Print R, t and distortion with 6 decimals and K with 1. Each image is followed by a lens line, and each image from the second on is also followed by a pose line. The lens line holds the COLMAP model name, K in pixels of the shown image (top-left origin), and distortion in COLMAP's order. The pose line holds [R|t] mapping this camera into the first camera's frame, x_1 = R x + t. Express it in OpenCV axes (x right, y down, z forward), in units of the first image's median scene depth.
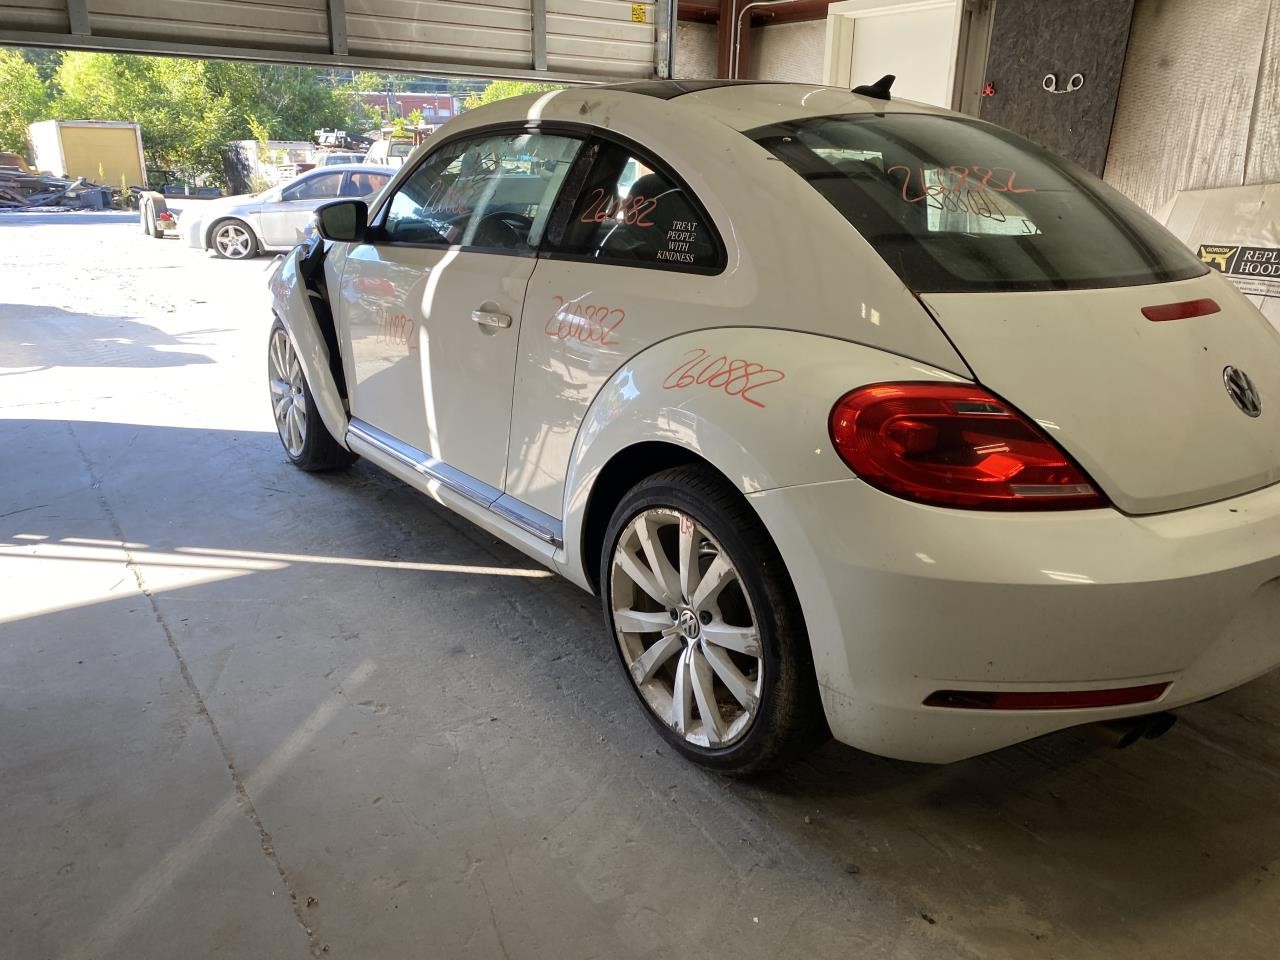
lens RADIAL K [[978.3, 0, 625.1], [0, 978.3, 472.5], [0, 0, 1]] dist [0.014282, -0.010018]
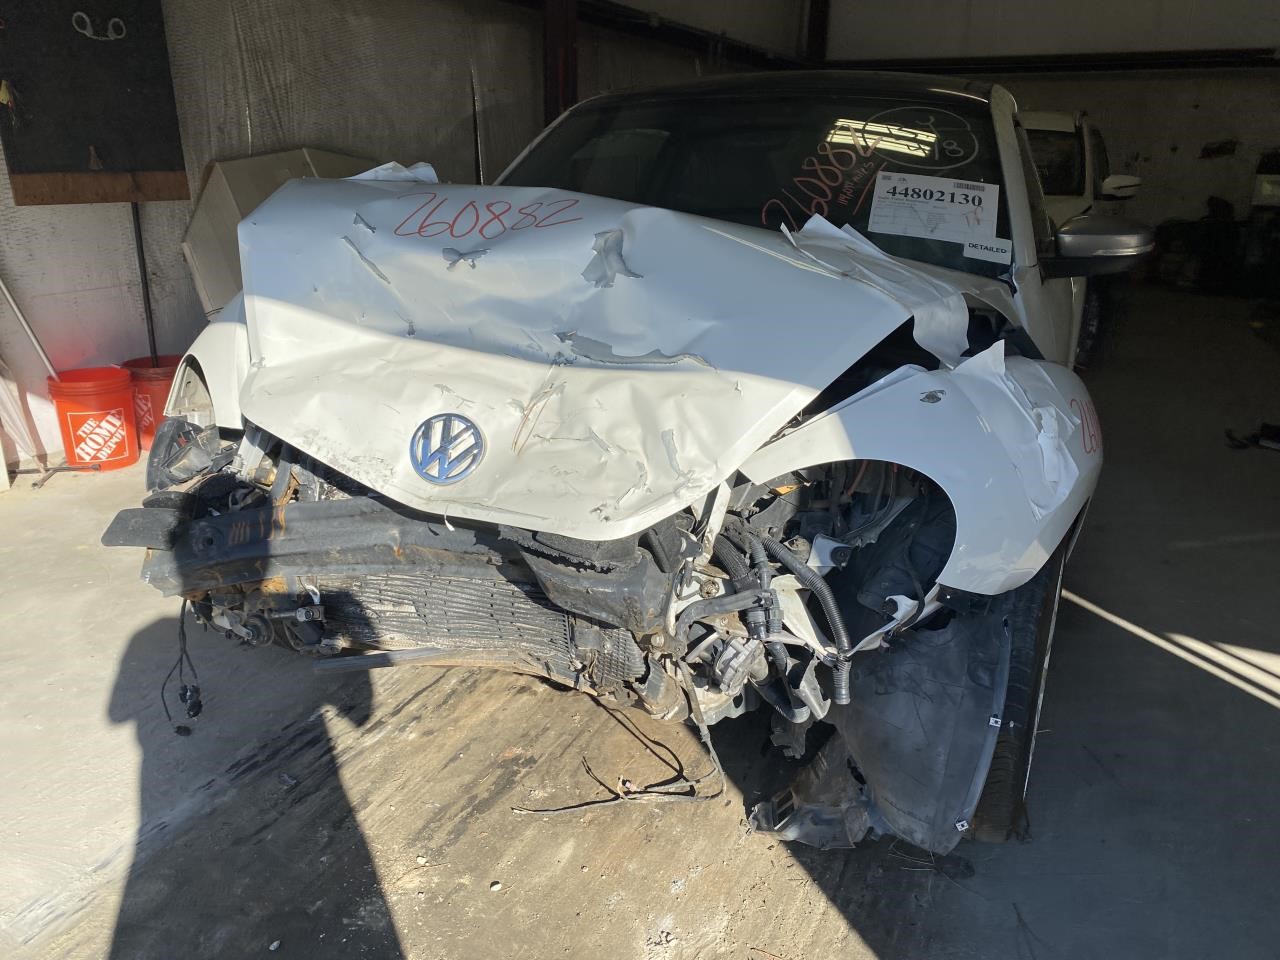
lens RADIAL K [[1009.4, 0, 660.5], [0, 1009.4, 482.6], [0, 0, 1]] dist [0.009363, 0.000902]
pose [[-0.507849, -0.291926, 0.810474, -0.551858], [0.243540, 0.853795, 0.460134, -0.375406], [-0.826303, 0.431062, -0.362503, 1.153178]]
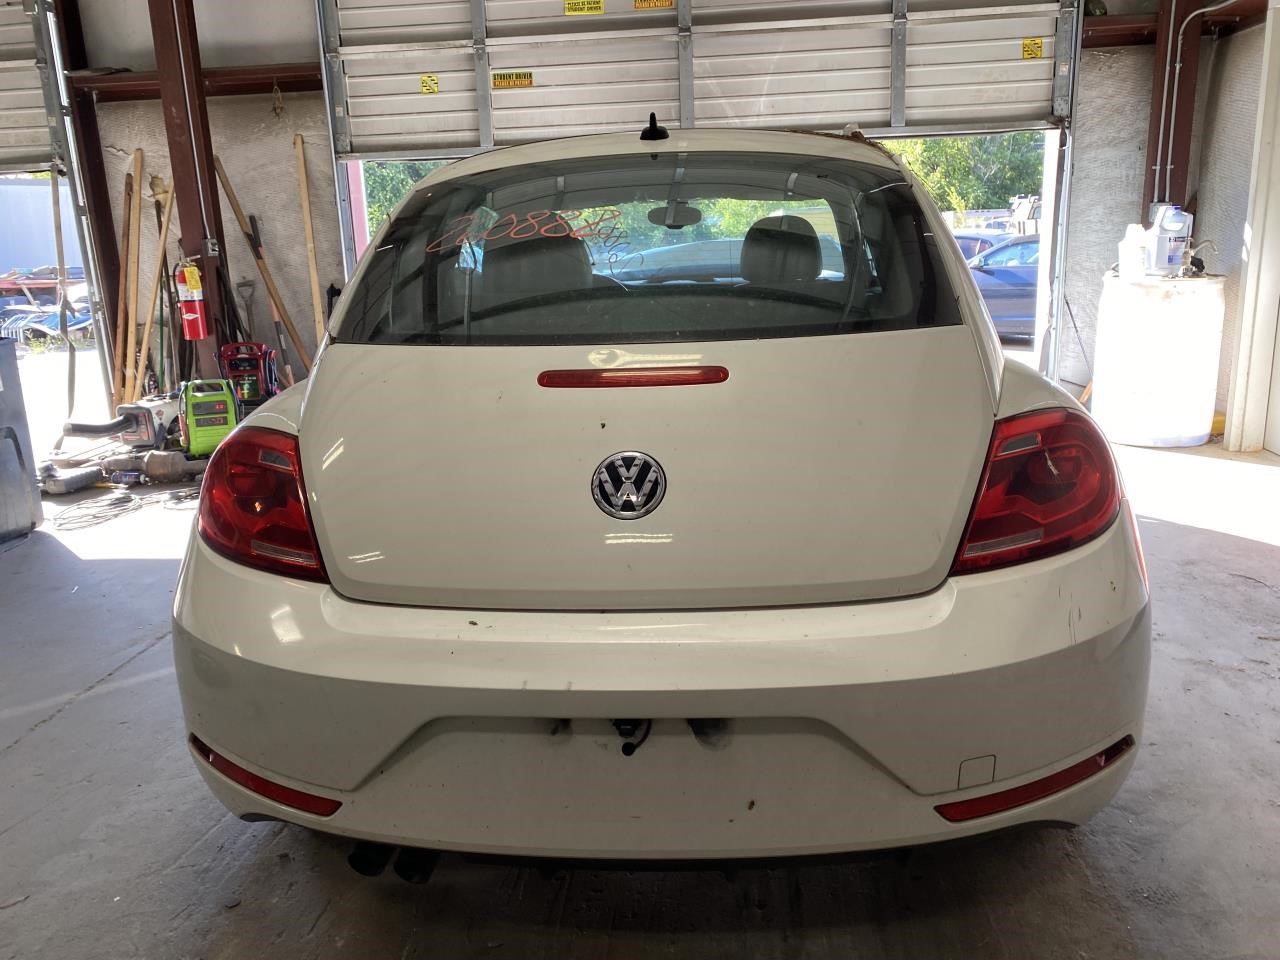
lens RADIAL K [[971.3, 0, 641.8], [0, 971.3, 474.1], [0, 0, 1]] dist [0.009632, -0.001313]
pose [[0.765166, 0.107970, -0.634715, 0.475793], [-0.147018, 0.989093, -0.008981, -0.036720], [0.626823, 0.100186, 0.772694, 0.184146]]
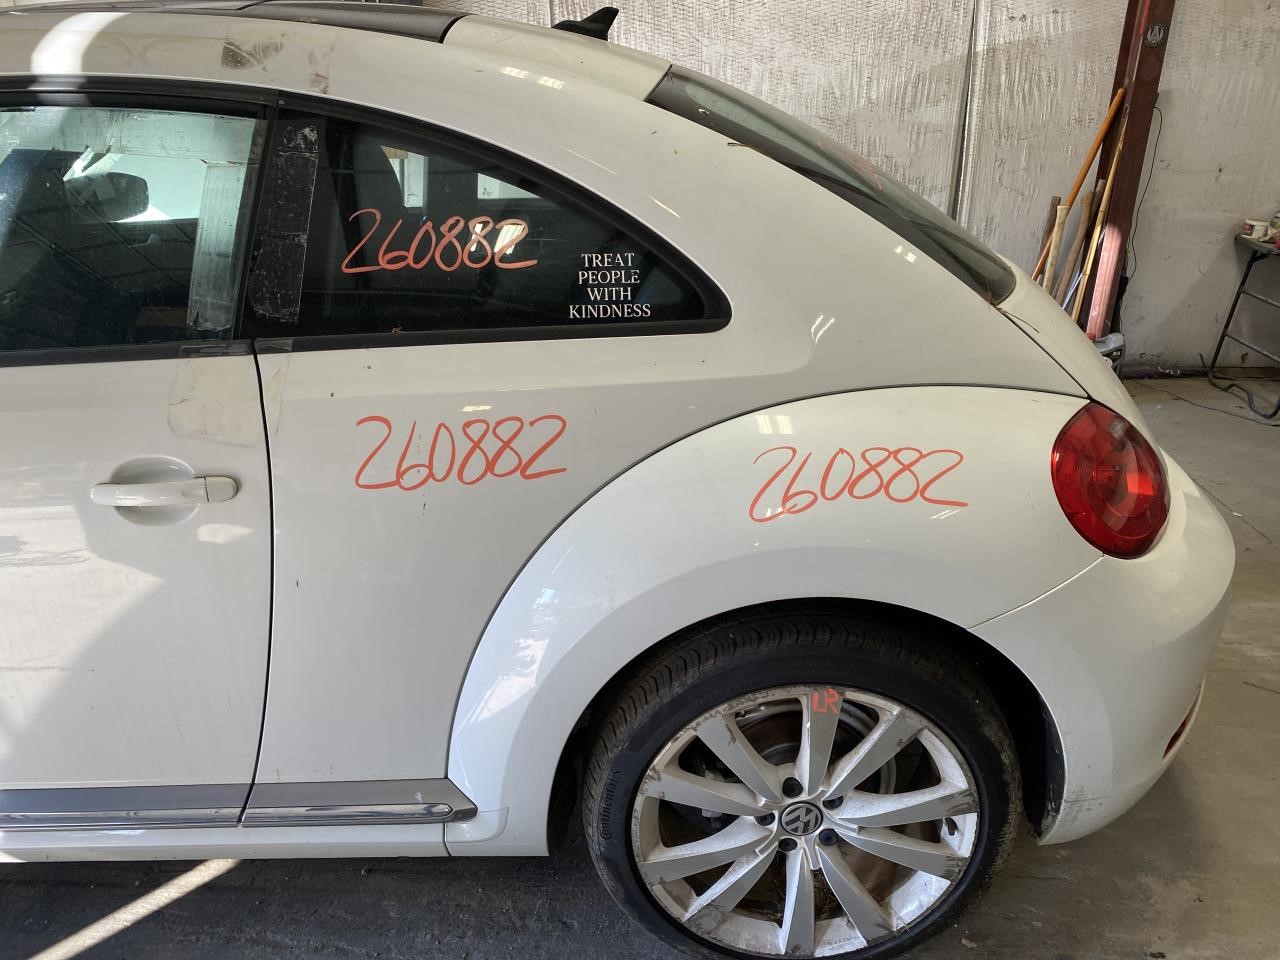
lens RADIAL K [[984.7, 0, 671.1], [0, 984.7, 483.5], [0, 0, 1]] dist [0.054860, -0.066402]
pose [[0.597182, -0.322869, 0.734254, -0.205607], [0.260725, 0.943835, 0.202974, -0.114323], [-0.758549, 0.070226, 0.647821, 0.279143]]
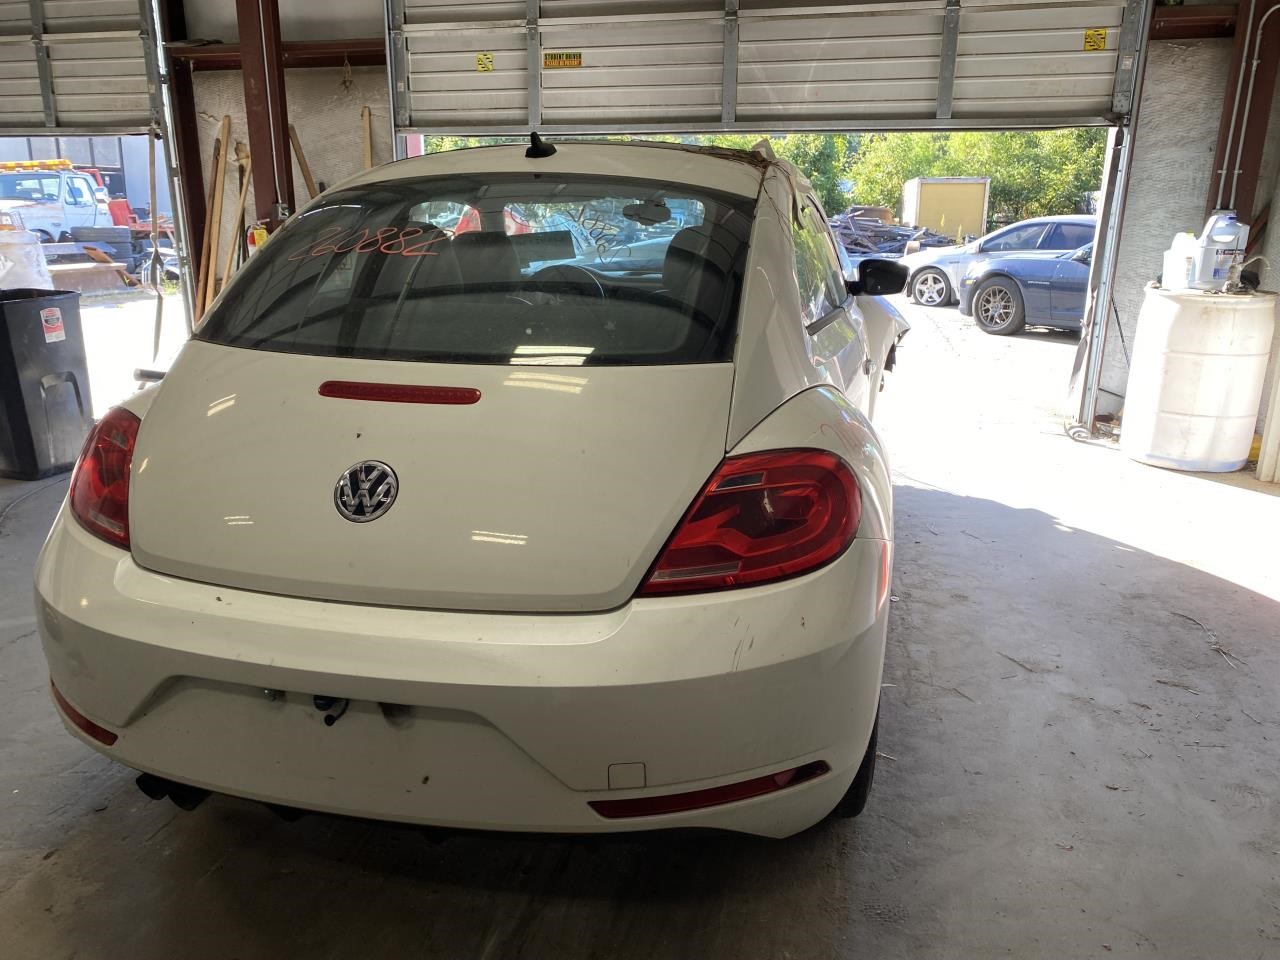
lens RADIAL K [[971.0, 0, 622.6], [0, 971.0, 483.5], [0, 0, 1]] dist [0.007508, 0.000614]
pose [[0.655196, 0.196930, -0.729340, 0.597207], [-0.222282, 0.972944, 0.063021, -0.082362], [0.722018, 0.120828, 0.681242, 0.250915]]
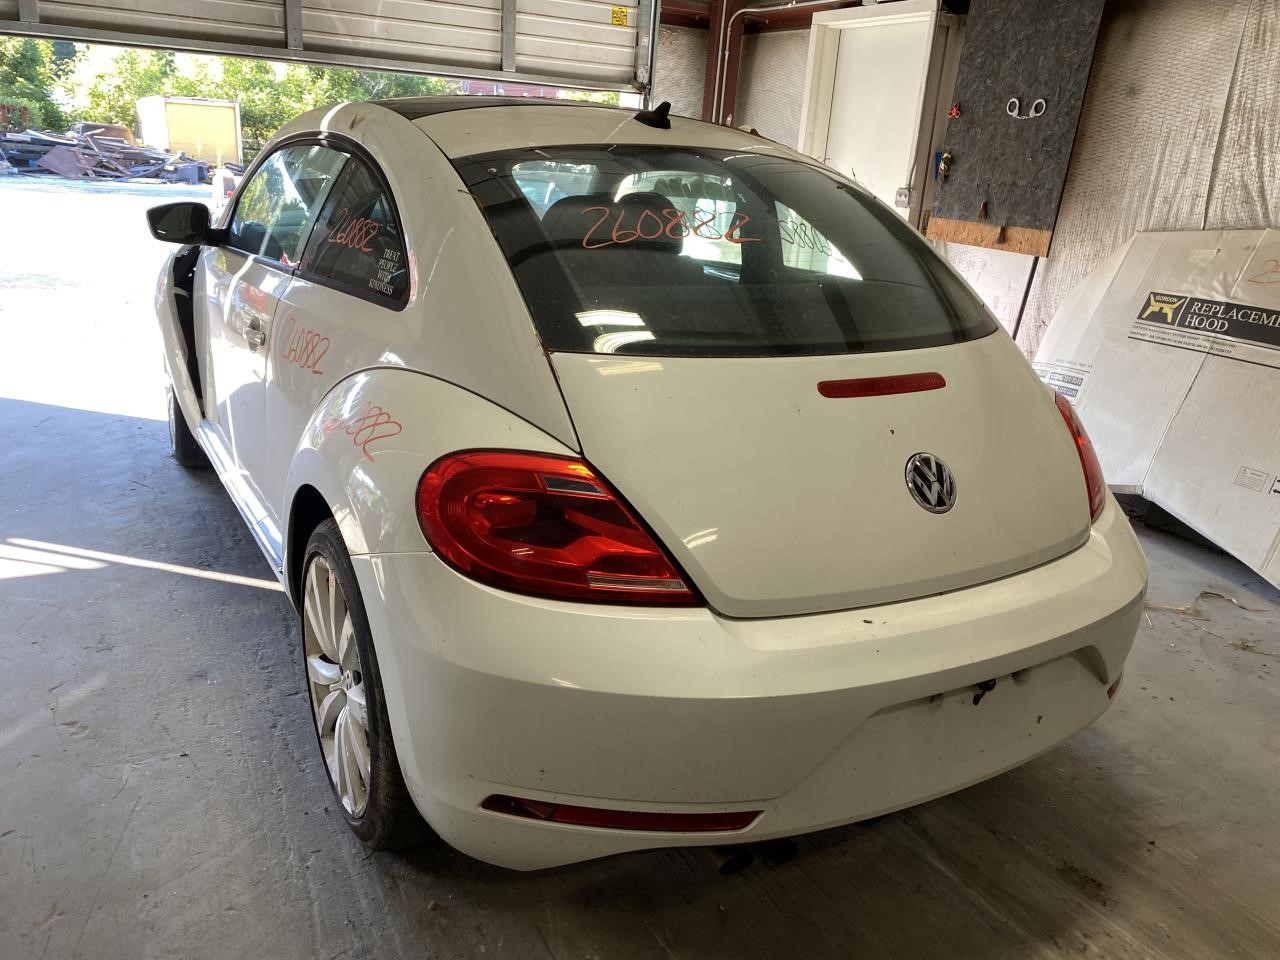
lens RADIAL K [[978.1, 0, 613.2], [0, 978.1, 471.5], [0, 0, 1]] dist [0.006855, -0.000643]
pose [[0.992778, 0.075796, -0.092991, 0.182131], [-0.075389, 0.997123, 0.007885, -0.033500], [0.093321, -0.000818, 0.995636, 0.041468]]
